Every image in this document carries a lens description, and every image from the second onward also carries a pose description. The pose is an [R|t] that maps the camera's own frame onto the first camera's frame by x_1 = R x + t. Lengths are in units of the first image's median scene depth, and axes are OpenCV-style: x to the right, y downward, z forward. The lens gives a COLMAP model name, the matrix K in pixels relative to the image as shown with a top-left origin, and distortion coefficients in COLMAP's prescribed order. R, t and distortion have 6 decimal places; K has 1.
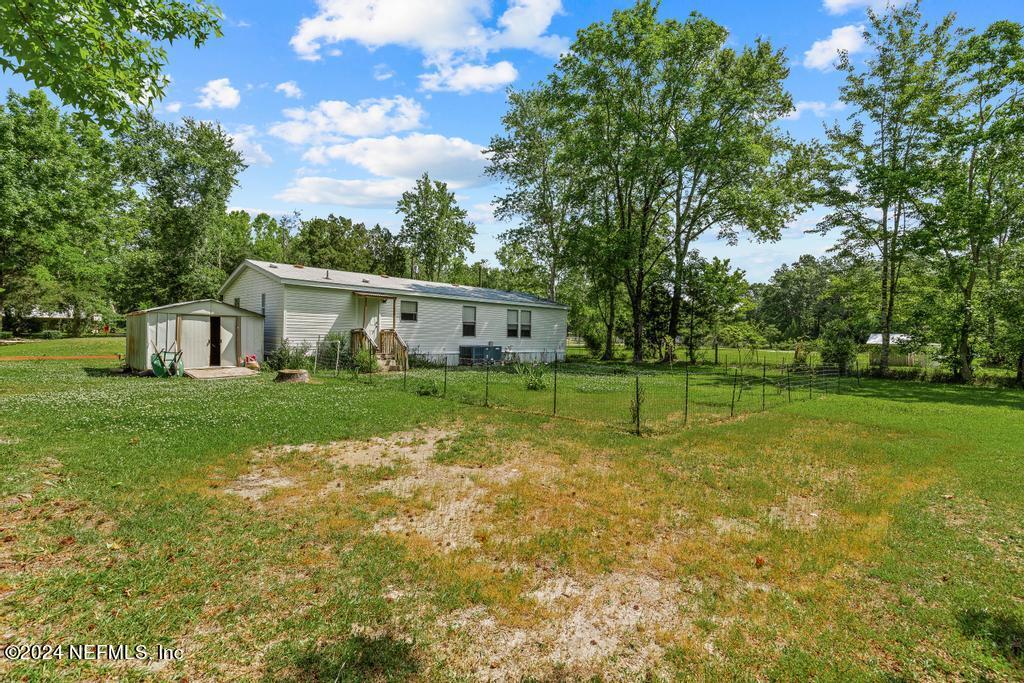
lens RADIAL K [[461.3, 0, 511.4], [0, 461.3, 342.7], [0, 0, 1]] dist [0.007426, -0.000228]
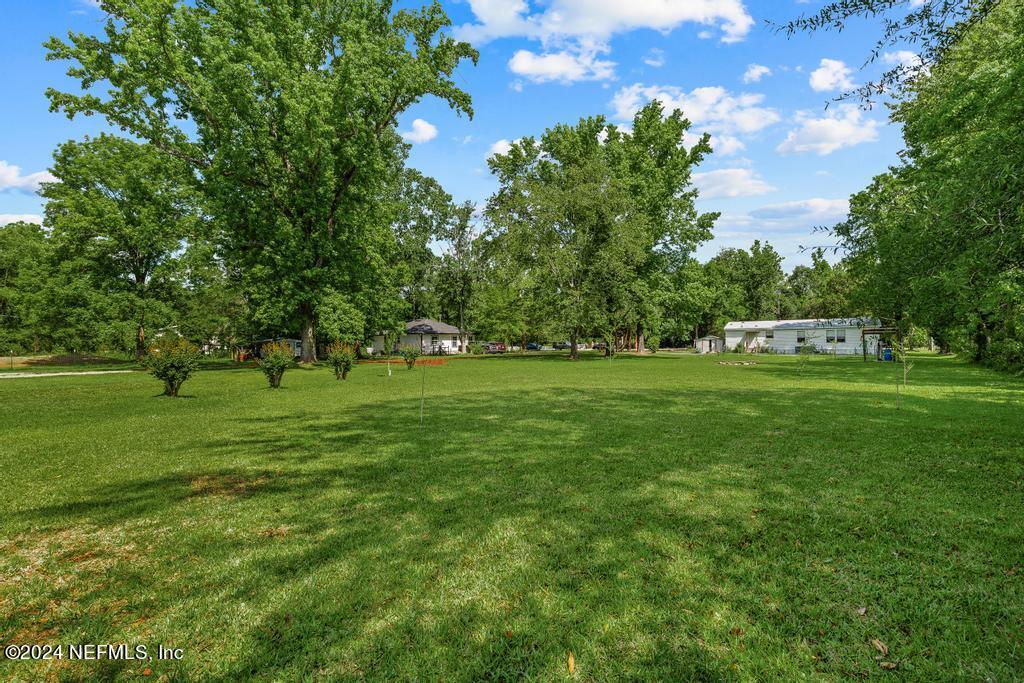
lens RADIAL K [[461.3, 0, 512.6], [0, 461.3, 342.0], [0, 0, 1]] dist [0.007426, -0.000228]
pose [[0.602213, -0.021903, -0.798035, 0.982391], [0.013955, 0.999760, -0.016908, 0.003774], [0.798213, -0.000954, 0.602374, -1.800391]]
